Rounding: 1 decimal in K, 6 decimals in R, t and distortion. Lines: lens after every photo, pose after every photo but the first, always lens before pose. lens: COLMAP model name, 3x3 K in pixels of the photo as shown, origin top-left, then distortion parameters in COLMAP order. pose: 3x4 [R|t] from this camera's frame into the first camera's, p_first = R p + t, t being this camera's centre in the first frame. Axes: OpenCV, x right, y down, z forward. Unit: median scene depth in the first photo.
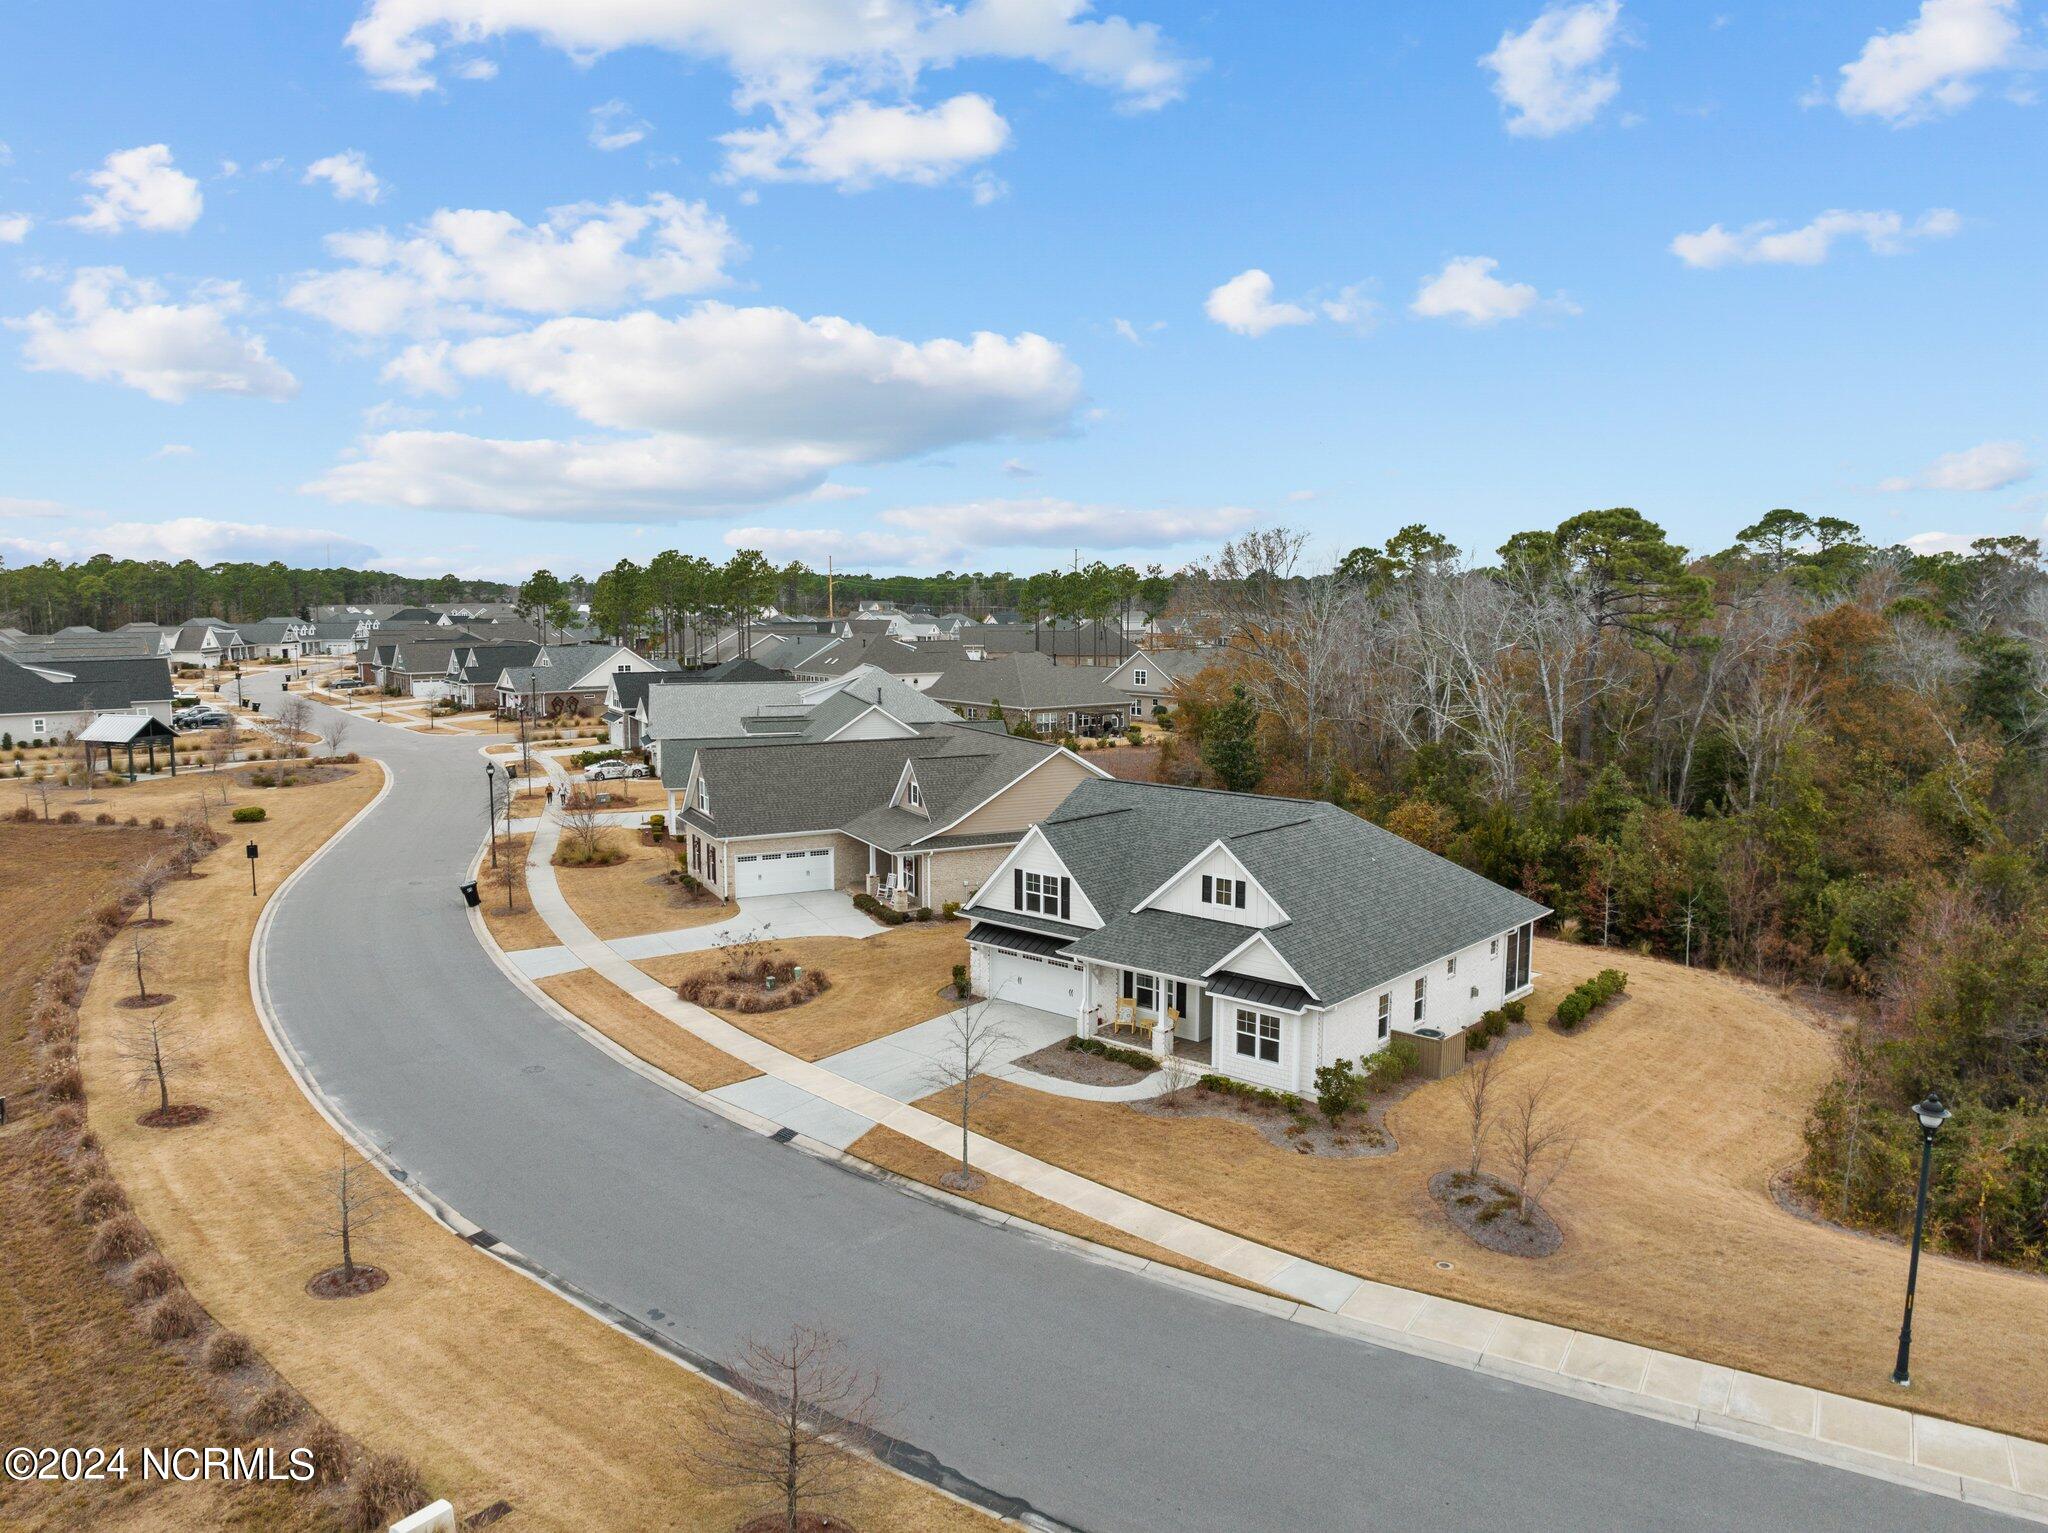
lens RADIAL K [[1449.0, 0, 1024.0], [0, 1449.0, 766.5], [0, 0, 1]] dist [-0.036646, -0.001006]
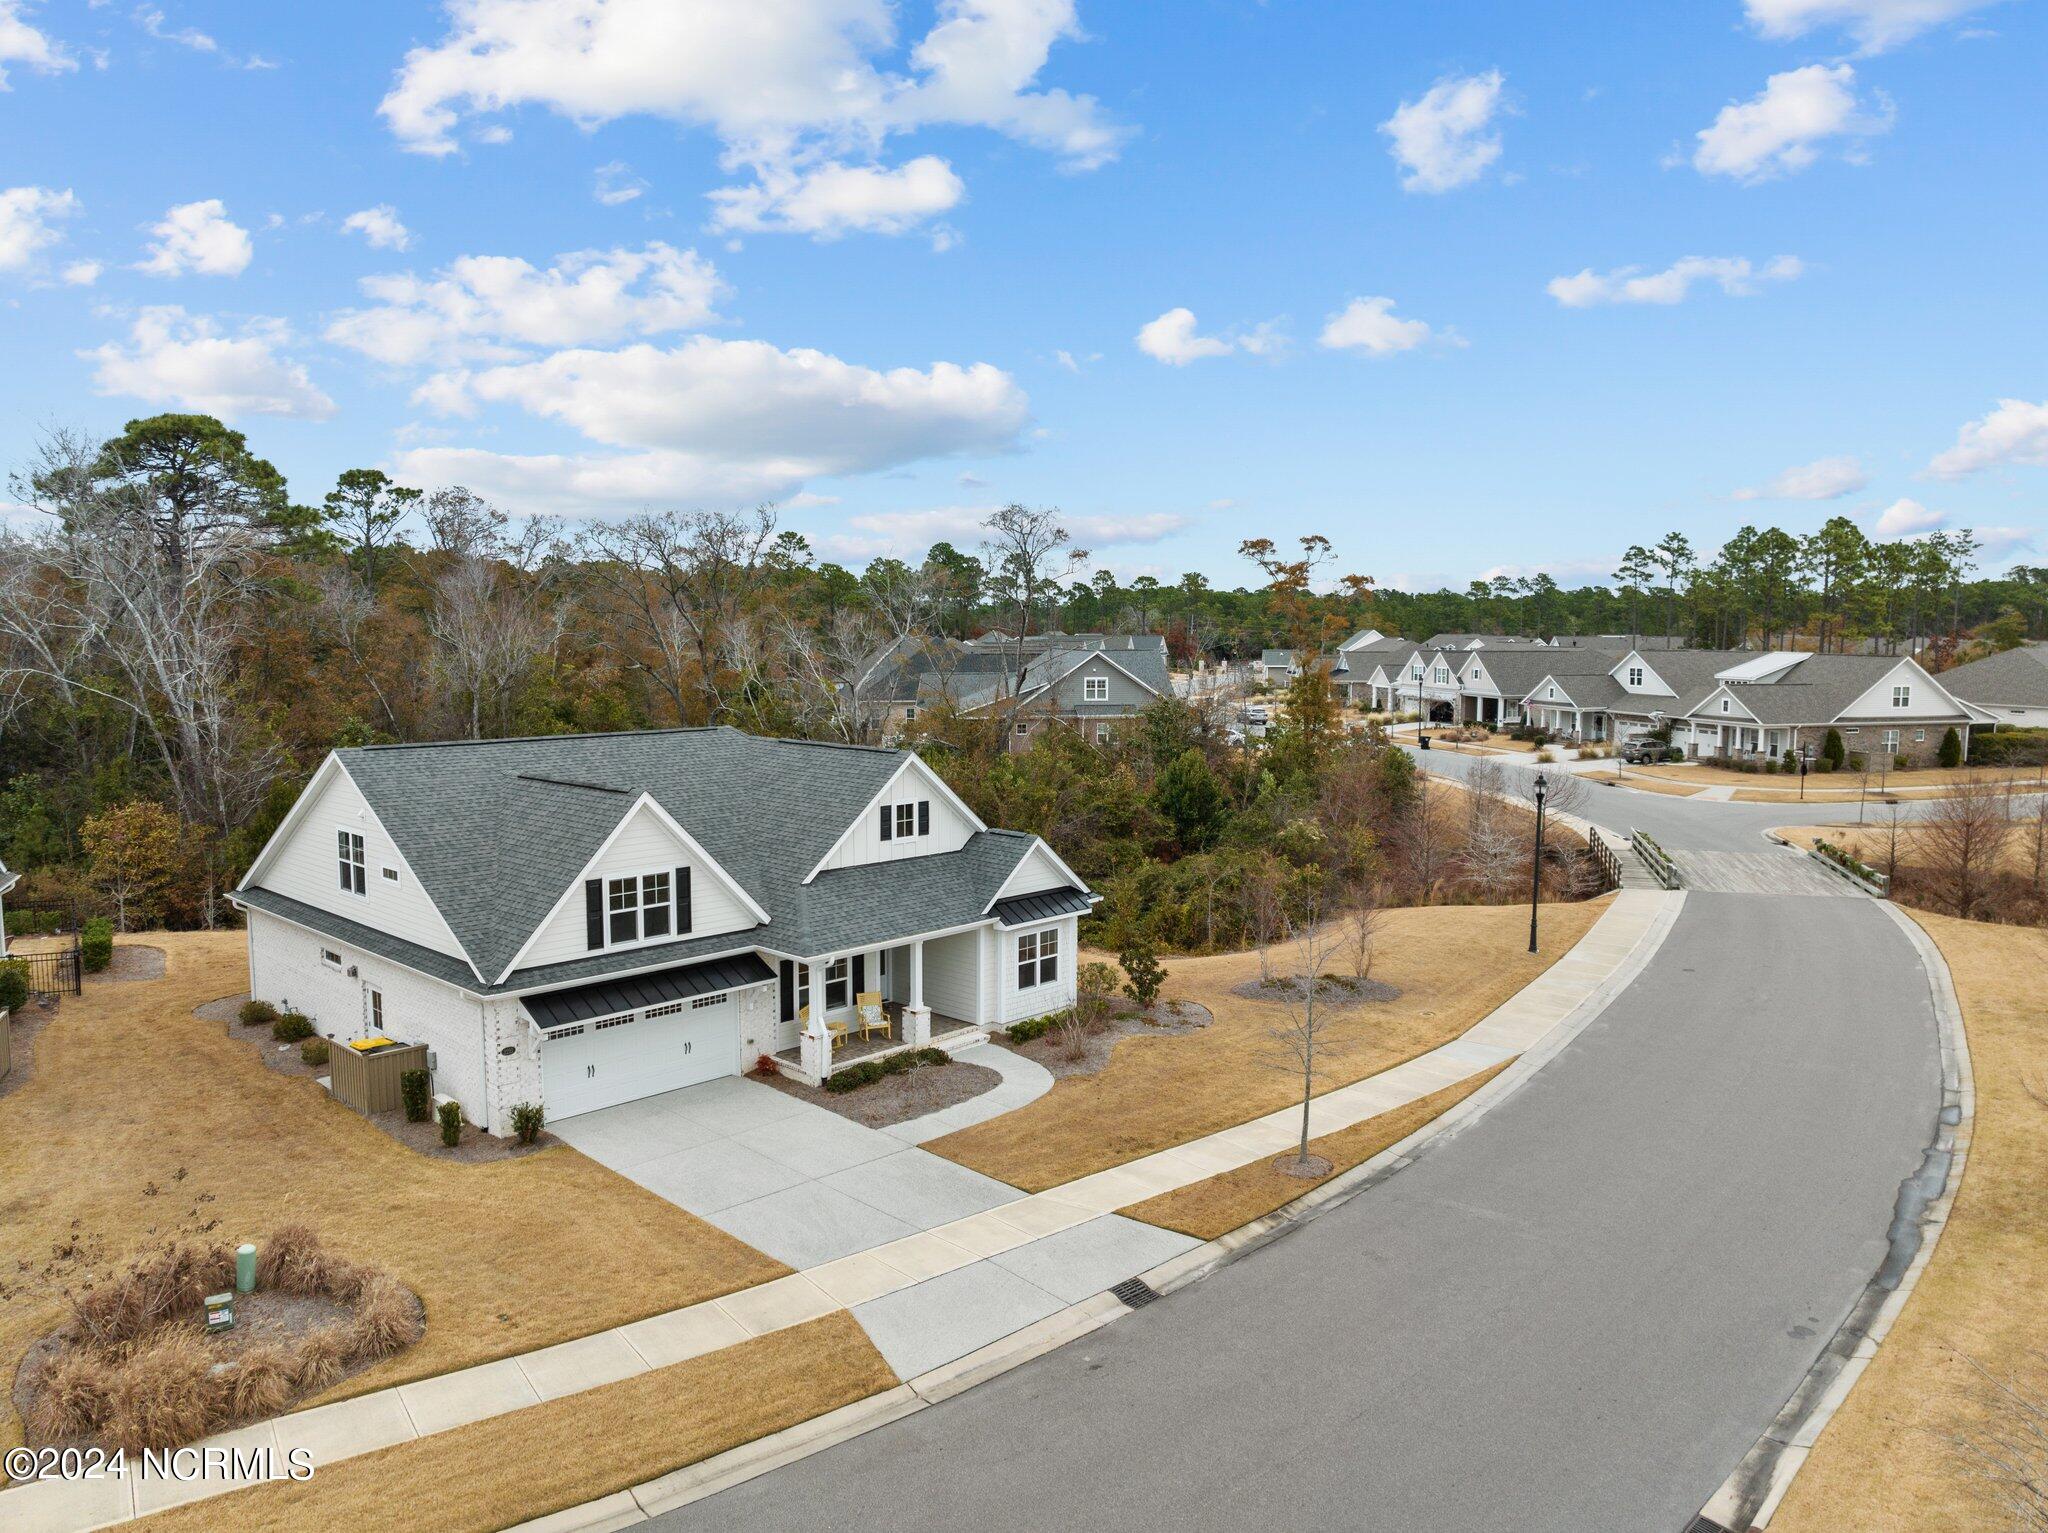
lens RADIAL K [[1444.3, 0, 1024.0], [0, 1444.3, 766.5], [0, 0, 1]] dist [-0.038983, 0.002506]
pose [[0.038351, -0.099825, 0.994266, -0.644843], [0.119377, 0.988330, 0.094624, -0.009828], [-0.992108, 0.115063, 0.049821, 0.894129]]
